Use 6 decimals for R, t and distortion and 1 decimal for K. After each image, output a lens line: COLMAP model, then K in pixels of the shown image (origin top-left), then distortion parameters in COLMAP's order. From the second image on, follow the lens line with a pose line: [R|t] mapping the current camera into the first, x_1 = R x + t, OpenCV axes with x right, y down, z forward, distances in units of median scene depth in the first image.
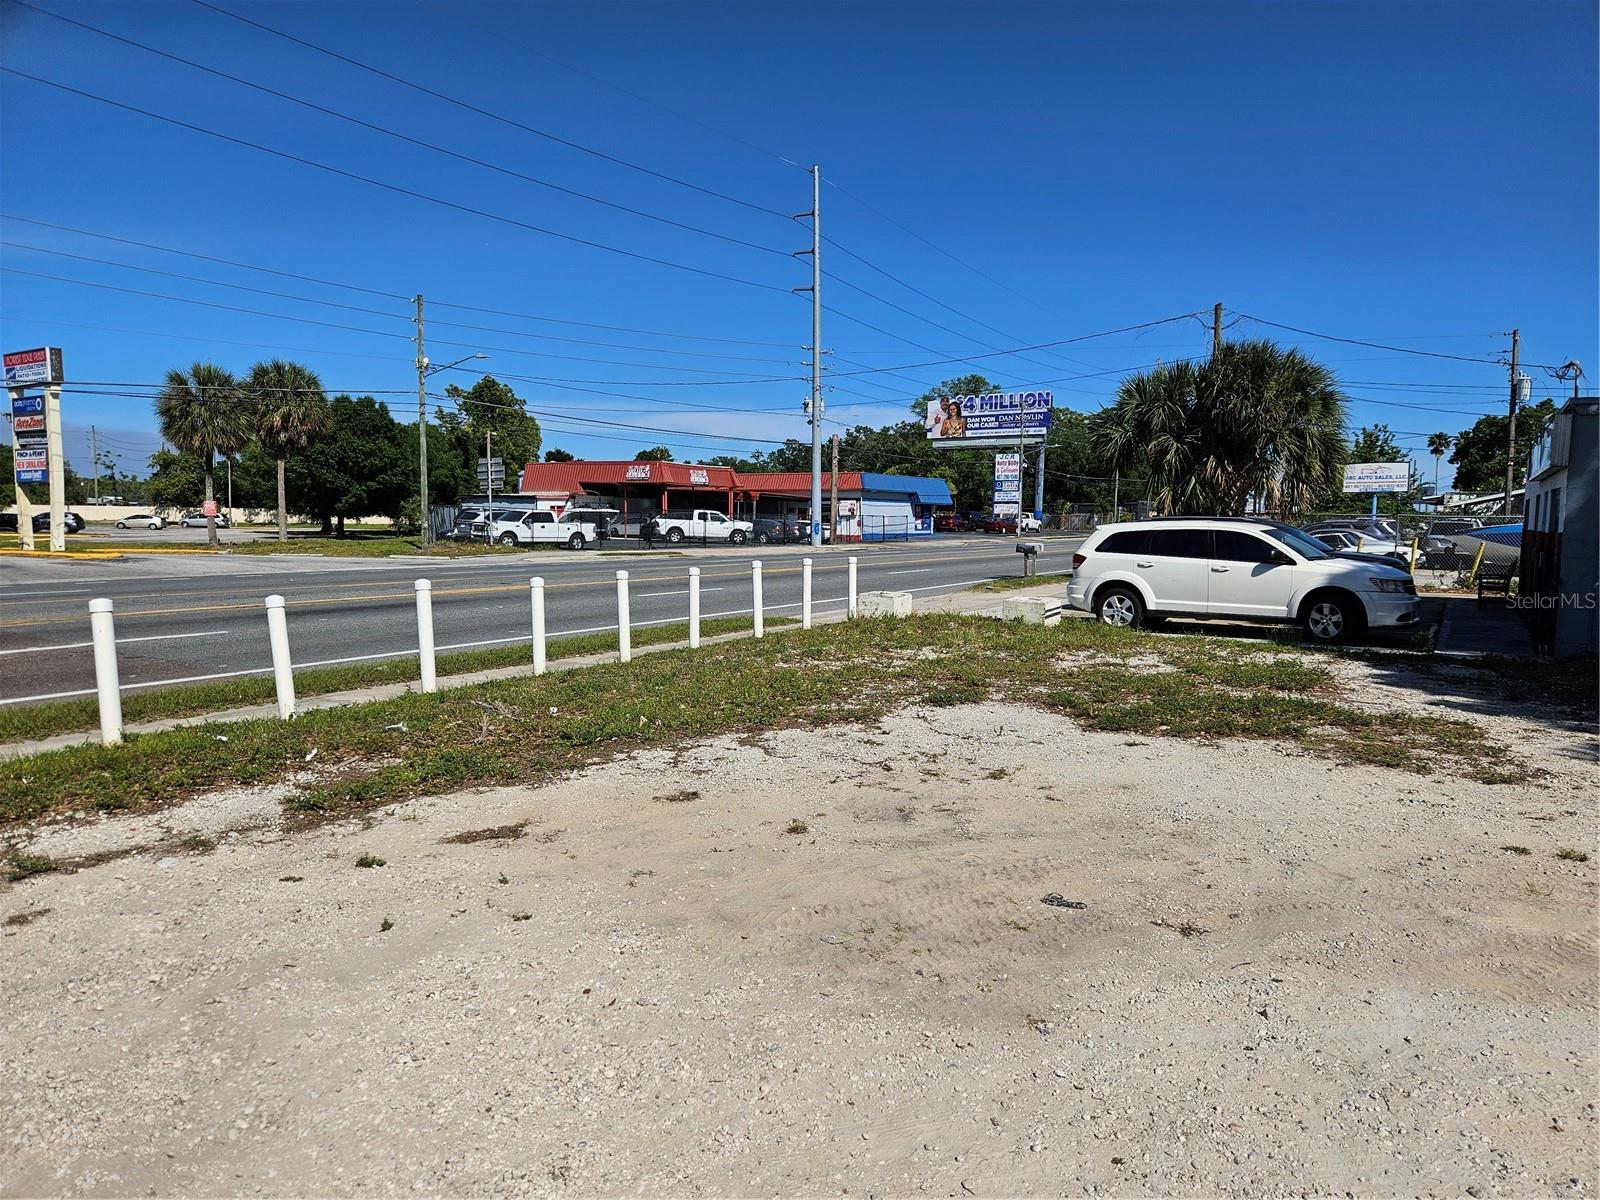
lens RADIAL K [[1068.0, 0, 805.8], [0, 1068.0, 605.5], [0, 0, 1]] dist [0.075199, -0.068745]
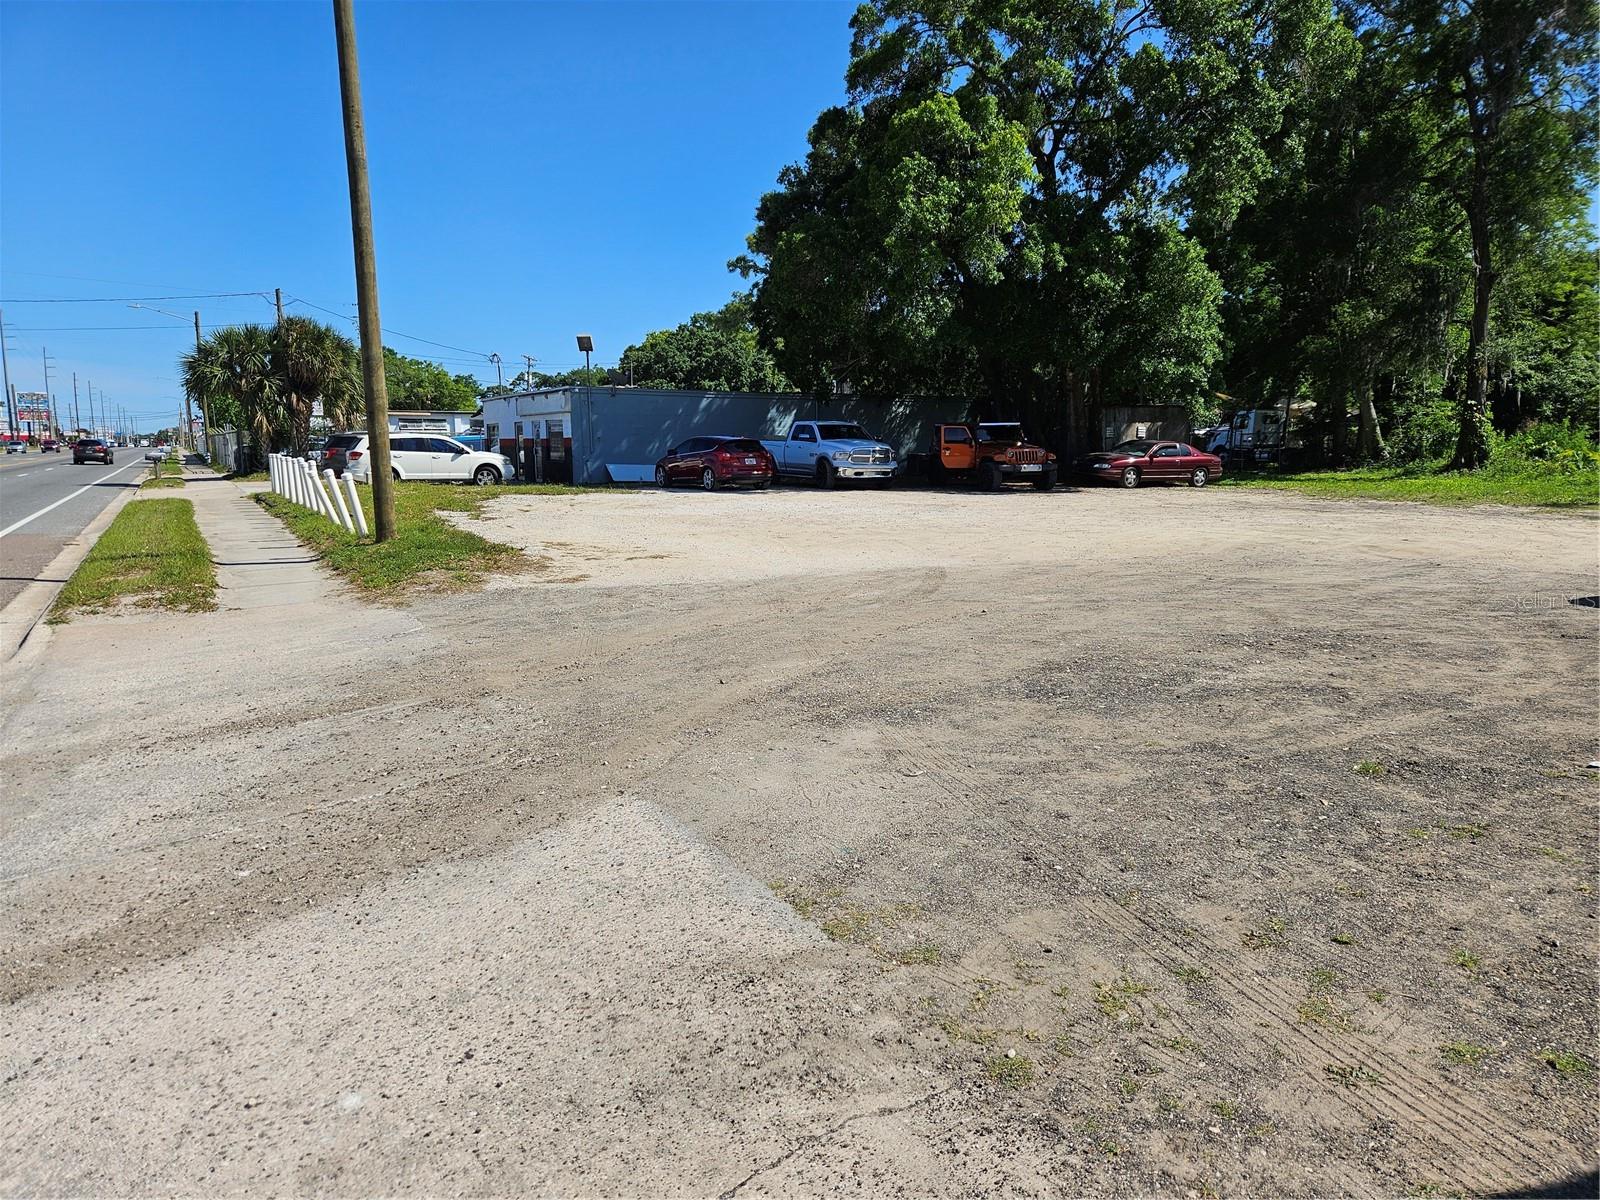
lens RADIAL K [[1068.0, 0, 788.7], [0, 1068.0, 597.3], [0, 0, 1]] dist [0.075199, -0.068745]
pose [[0.476433, -0.143649, 0.867397, -0.921913], [0.085165, 0.989463, 0.117086, 0.038968], [-0.875076, 0.018089, 0.483647, -0.479275]]
